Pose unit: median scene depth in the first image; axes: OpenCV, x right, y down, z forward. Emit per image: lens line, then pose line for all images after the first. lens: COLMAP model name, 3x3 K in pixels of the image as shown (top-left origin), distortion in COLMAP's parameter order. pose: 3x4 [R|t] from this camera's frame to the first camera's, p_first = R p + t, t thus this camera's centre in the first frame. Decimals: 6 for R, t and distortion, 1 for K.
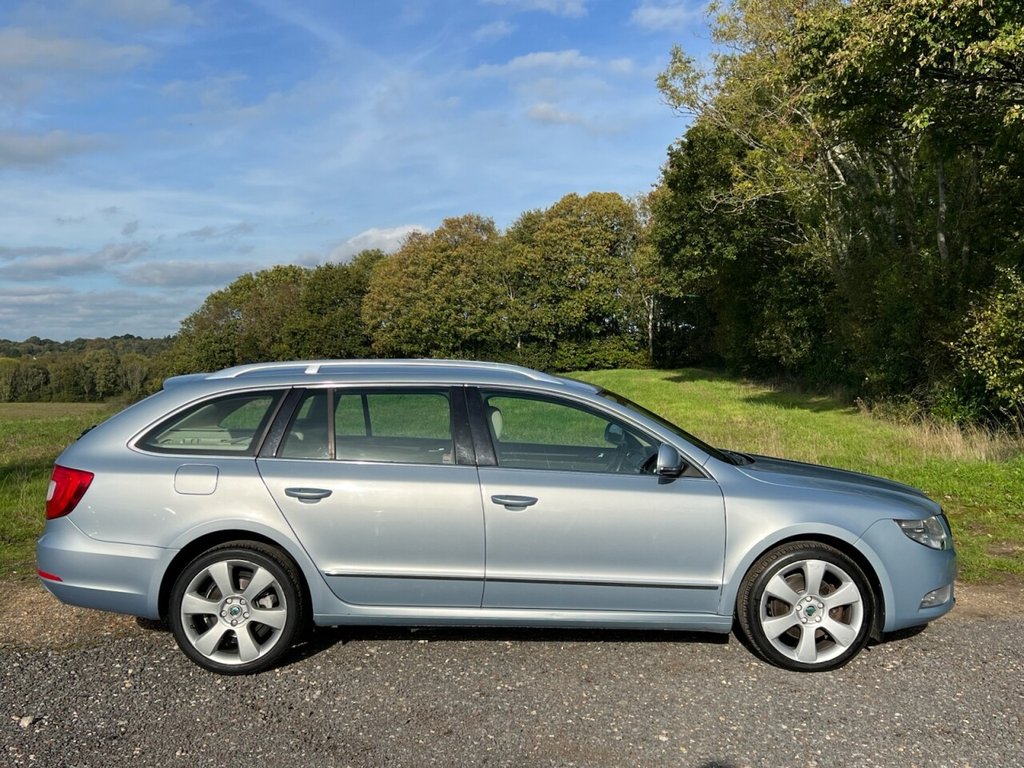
lens RADIAL K [[1070.3, 0, 528.9], [0, 1070.3, 386.3], [0, 0, 1]] dist [0.140031, -0.341791]
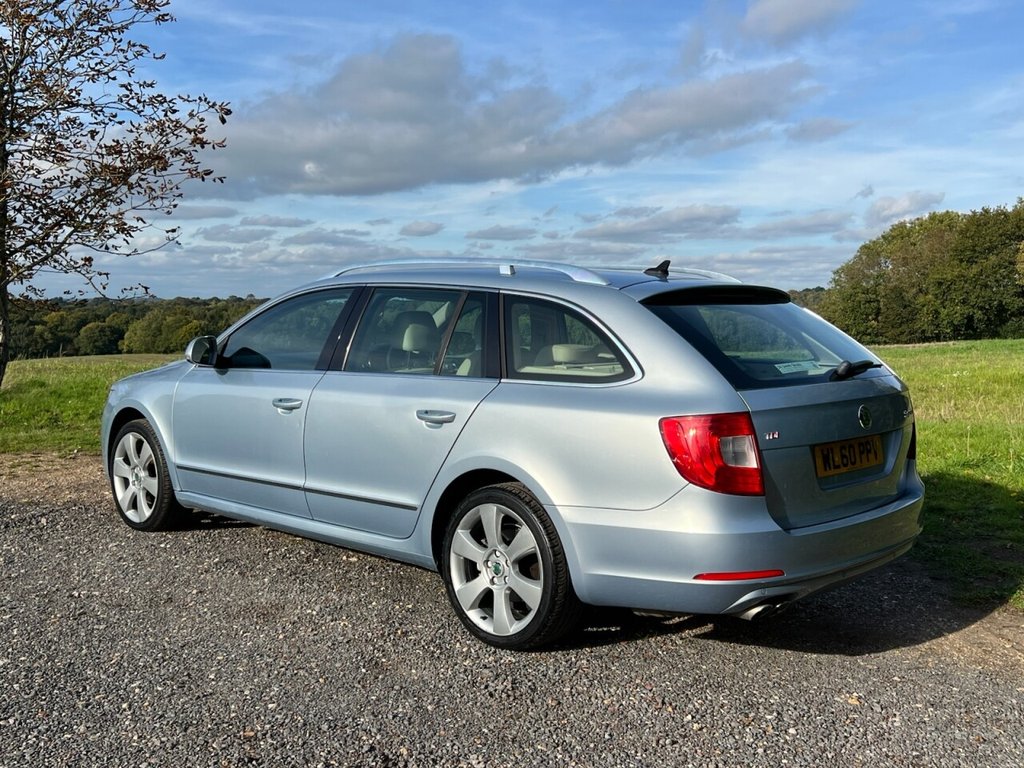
lens RADIAL K [[1051.4, 0, 527.2], [0, 1051.4, 390.6], [0, 0, 1]] dist [0.138667, -0.343852]
pose [[0.814049, 0.061208, -0.577562, 0.100583], [-0.032626, 0.997680, 0.059746, 0.003846], [0.579879, -0.029793, 0.814158, 0.056952]]
